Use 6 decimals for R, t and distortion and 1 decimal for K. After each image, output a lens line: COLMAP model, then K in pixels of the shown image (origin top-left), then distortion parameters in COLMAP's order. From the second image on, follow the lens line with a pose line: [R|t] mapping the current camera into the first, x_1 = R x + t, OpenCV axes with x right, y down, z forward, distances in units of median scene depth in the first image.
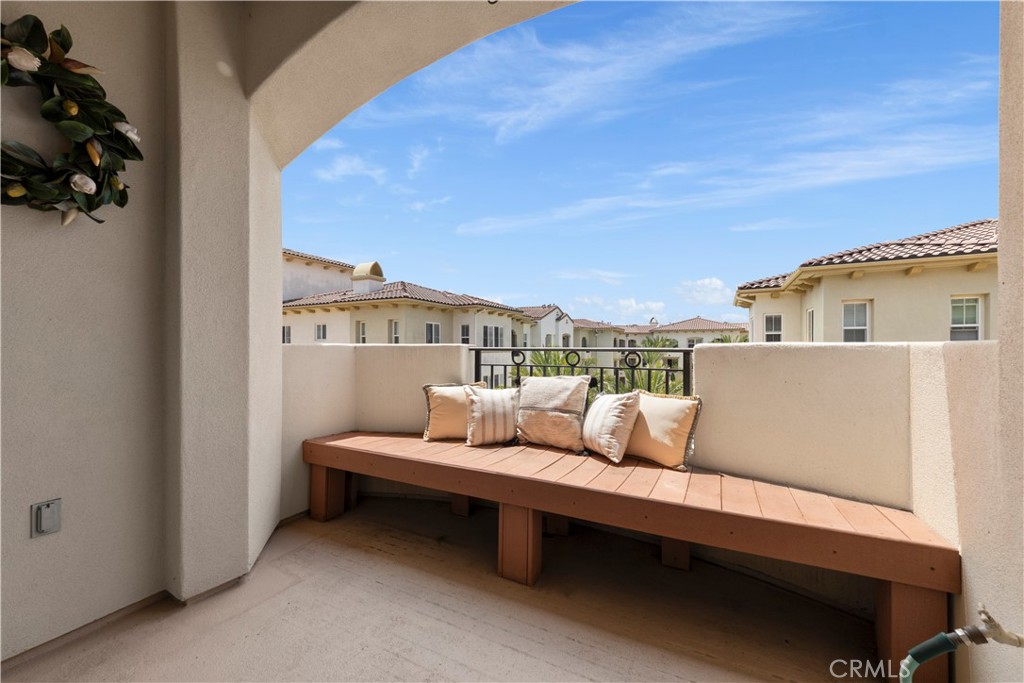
lens RADIAL K [[397.9, 0, 507.4], [0, 397.9, 345.2], [0, 0, 1]] dist [-0.000023, -0.000223]
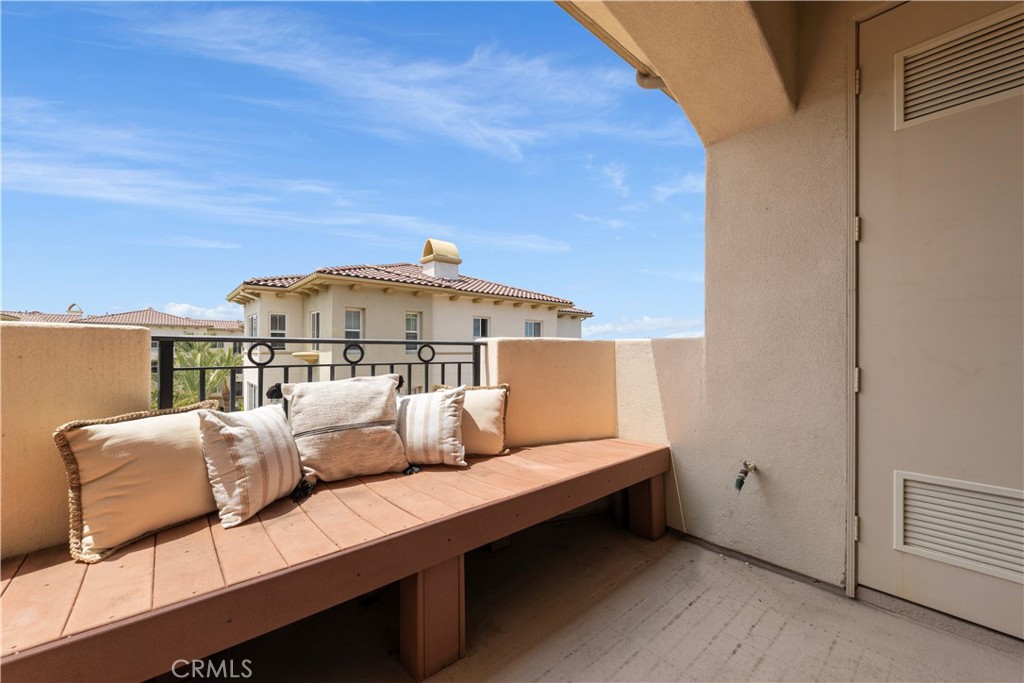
lens RADIAL K [[397.9, 0, 507.4], [0, 397.9, 345.2], [0, 0, 1]] dist [-0.000023, -0.000223]
pose [[0.358256, 0.007871, 0.933590, -0.448458], [-0.009248, 0.999945, -0.004881, 0.019743], [-0.933578, -0.006885, 0.358309, 0.486638]]
